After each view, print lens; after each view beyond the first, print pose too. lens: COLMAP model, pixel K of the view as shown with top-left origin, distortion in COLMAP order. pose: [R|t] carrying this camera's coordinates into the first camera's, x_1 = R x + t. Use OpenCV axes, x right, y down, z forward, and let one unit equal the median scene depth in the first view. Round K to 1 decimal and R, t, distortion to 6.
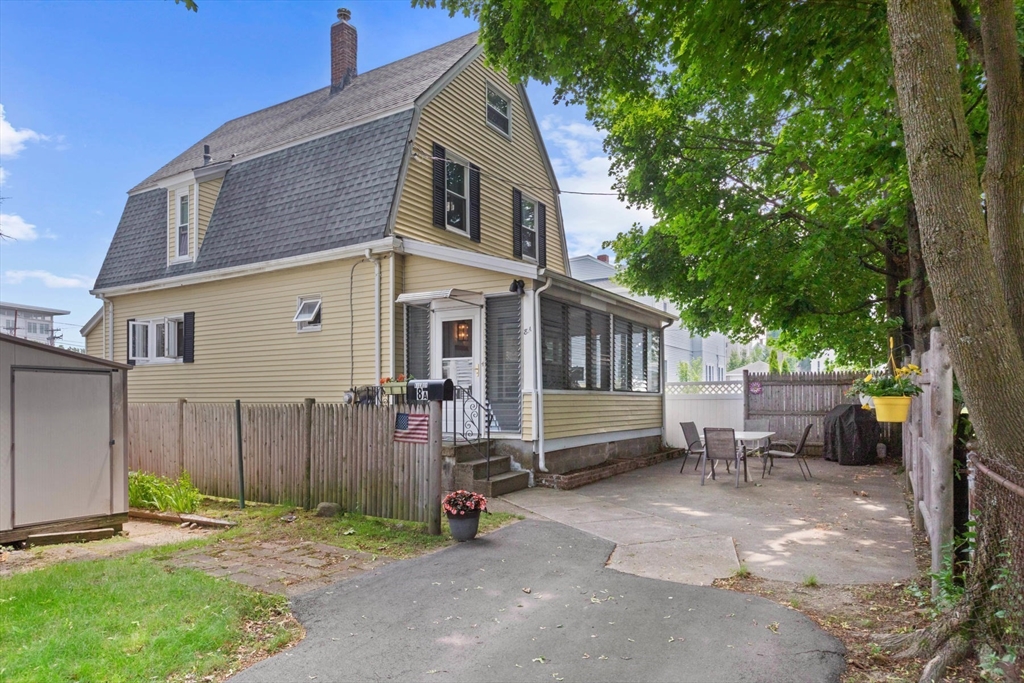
lens RADIAL K [[628.1, 0, 515.2], [0, 628.1, 373.1], [0, 0, 1]] dist [-0.004677, -0.000422]
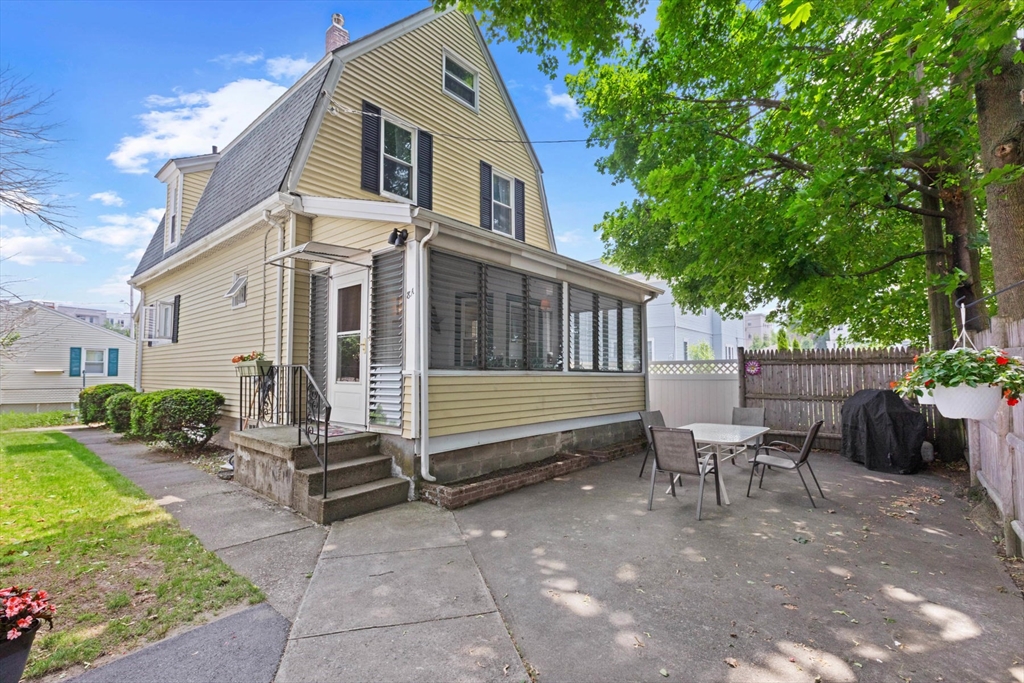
lens RADIAL K [[463.4, 0, 507.3], [0, 463.4, 336.4], [0, 0, 1]] dist [-0.000300, 0.000441]
pose [[0.986464, -0.009848, -0.163685, 0.180838], [0.003230, 0.999168, -0.040647, 0.006696], [0.163949, 0.039568, 0.985675, 0.366876]]
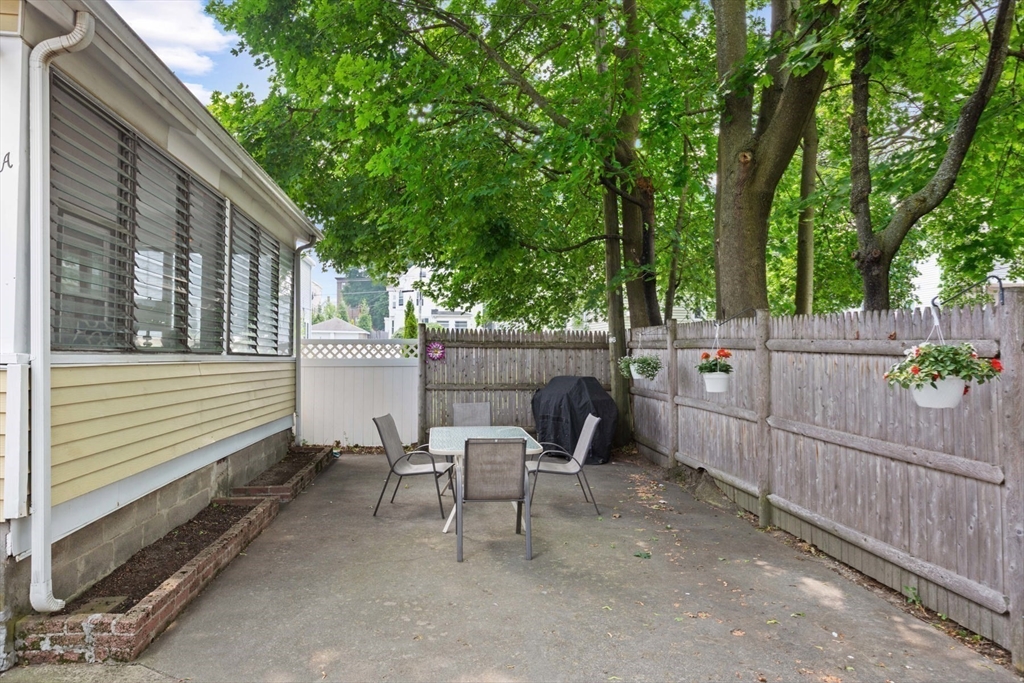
lens RADIAL K [[644.4, 0, 508.2], [0, 644.4, 337.2], [0, 0, 1]] dist [-0.001113, 0.000083]
pose [[0.791278, 0.024687, 0.610958, 0.021744], [-0.030573, 0.999532, -0.000791, 0.008573], [-0.610692, -0.018052, 0.791663, 0.473389]]
